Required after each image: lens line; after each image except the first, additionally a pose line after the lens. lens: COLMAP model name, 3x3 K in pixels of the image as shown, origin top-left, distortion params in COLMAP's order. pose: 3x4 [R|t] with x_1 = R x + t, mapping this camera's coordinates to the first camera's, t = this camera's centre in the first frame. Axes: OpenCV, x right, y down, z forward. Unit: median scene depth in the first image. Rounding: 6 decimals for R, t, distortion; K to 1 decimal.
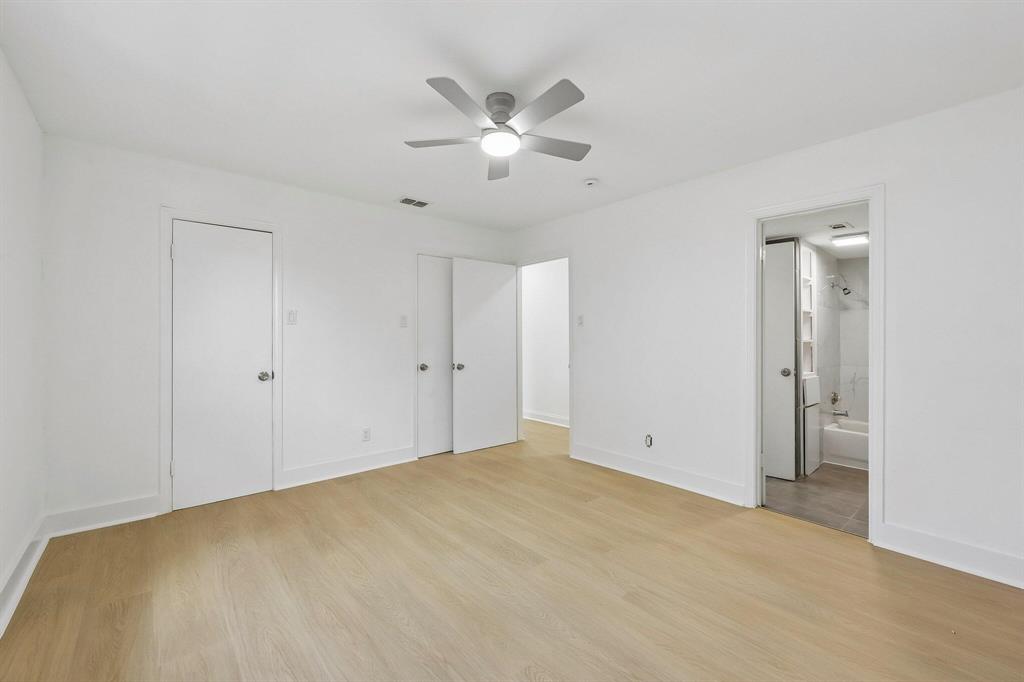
lens RADIAL K [[424.4, 0, 512.0], [0, 424.4, 341.0], [0, 0, 1]] dist [0.000118, 0.000104]
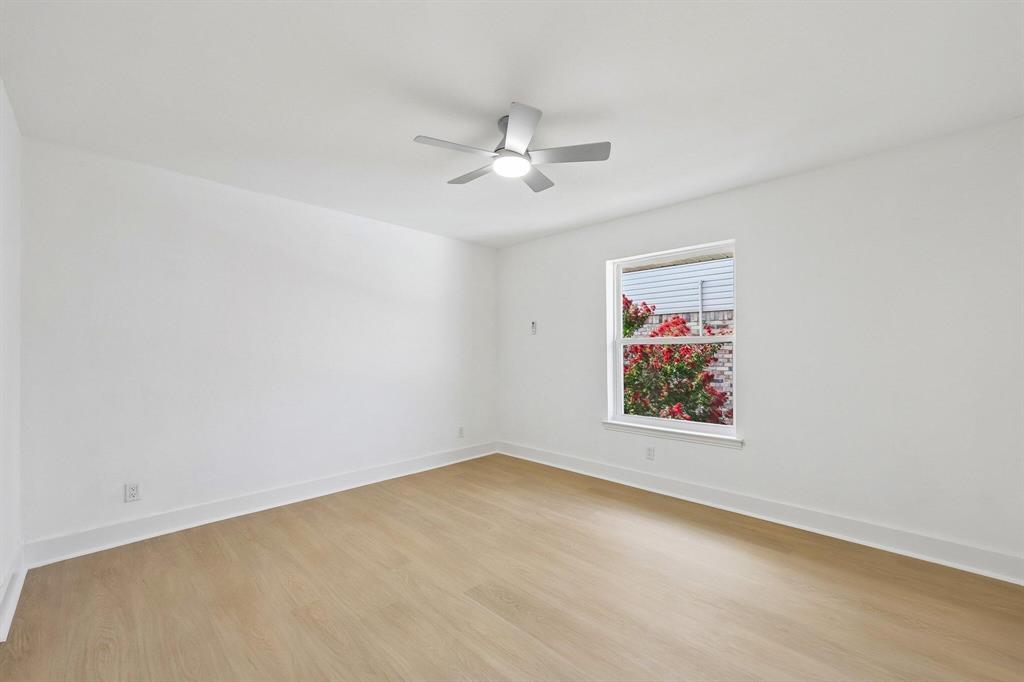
lens RADIAL K [[411.2, 0, 510.5], [0, 411.2, 350.0], [0, 0, 1]] dist [-0.000531, -0.000039]
pose [[-0.997526, 0.005523, -0.070076, 0.029996], [0.004646, 0.999909, 0.012672, -0.016290], [0.070139, 0.012315, -0.997461, 1.309164]]
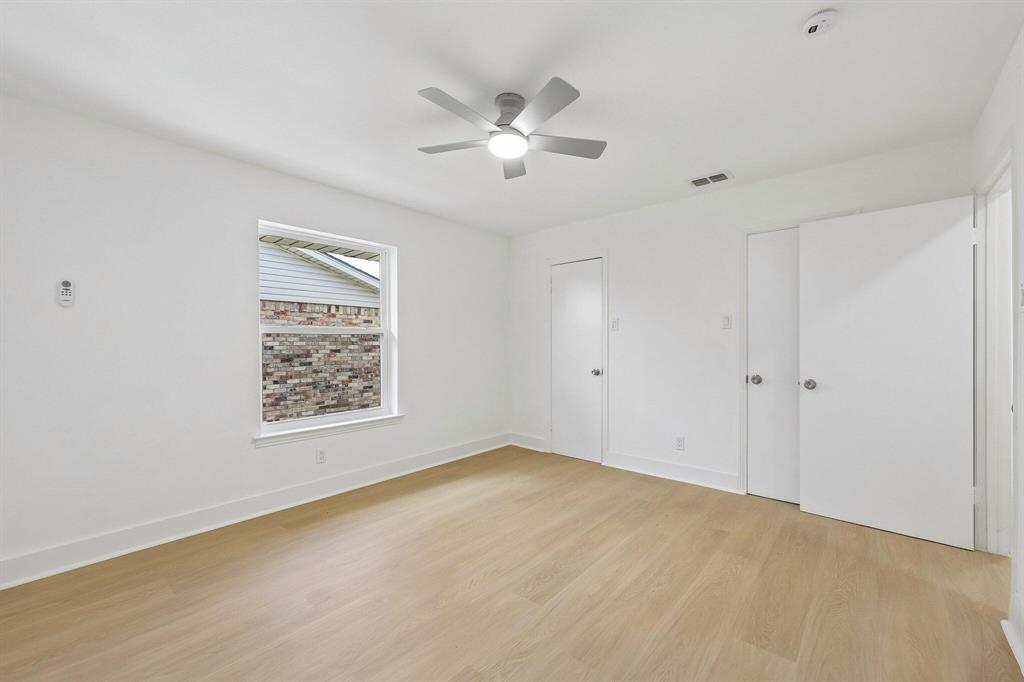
lens RADIAL K [[411.2, 0, 510.5], [0, 411.2, 350.0], [0, 0, 1]] dist [-0.000531, -0.000039]
pose [[0.135392, 0.017128, -0.990644, 0.597852], [-0.009639, 0.999826, 0.015969, 0.000051], [0.990745, 0.007386, 0.135534, 0.574196]]
